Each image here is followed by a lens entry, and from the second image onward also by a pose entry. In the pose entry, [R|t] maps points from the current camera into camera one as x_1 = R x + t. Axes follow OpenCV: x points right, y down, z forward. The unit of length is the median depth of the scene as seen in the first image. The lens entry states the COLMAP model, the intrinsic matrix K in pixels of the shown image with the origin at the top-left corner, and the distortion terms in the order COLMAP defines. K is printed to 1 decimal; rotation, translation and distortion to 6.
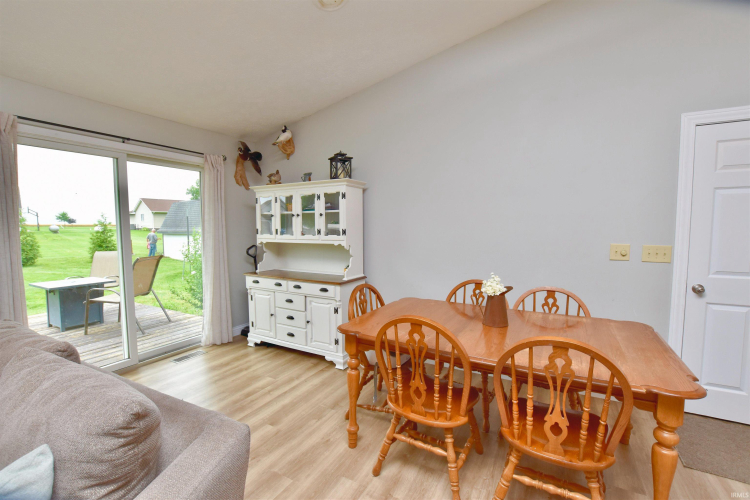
lens RADIAL K [[332.0, 0, 372.4], [0, 332.0, 250.0], [0, 0, 1]] dist [-0.034982, 0.006235]
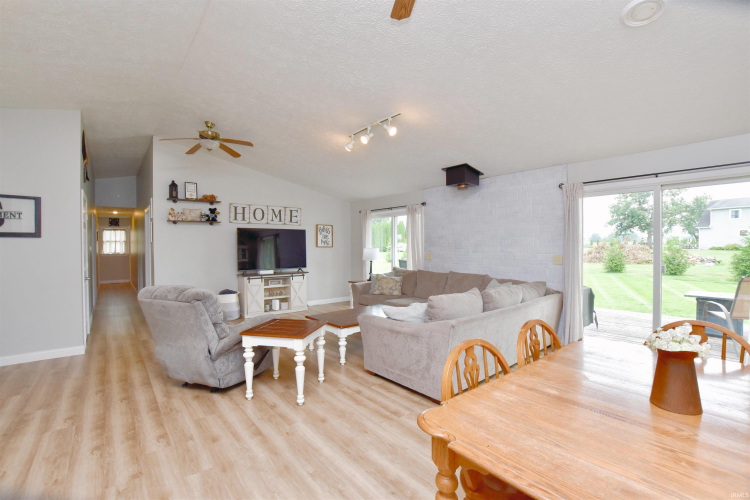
lens RADIAL K [[332.0, 0, 372.4], [0, 332.0, 250.0], [0, 0, 1]] dist [-0.034982, 0.006235]
pose [[-0.367575, 0.017034, -0.929838, 0.681287], [-0.063320, 0.997054, 0.043297, -0.032871], [0.927836, 0.074792, -0.365414, 0.405644]]
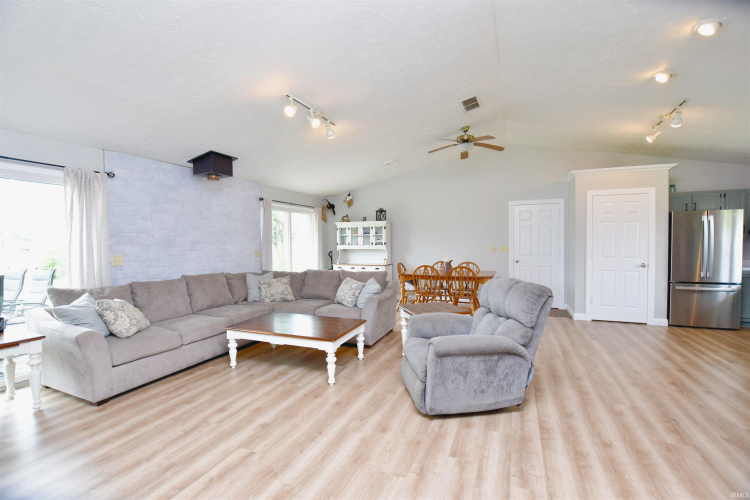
lens RADIAL K [[332.0, 0, 372.4], [0, 332.0, 250.0], [0, 0, 1]] dist [-0.034982, 0.006235]
pose [[0.994374, -0.010769, 0.105378, -0.382666], [0.015844, 0.998749, -0.047436, 0.091773], [-0.104735, 0.048839, 0.993300, -1.186885]]
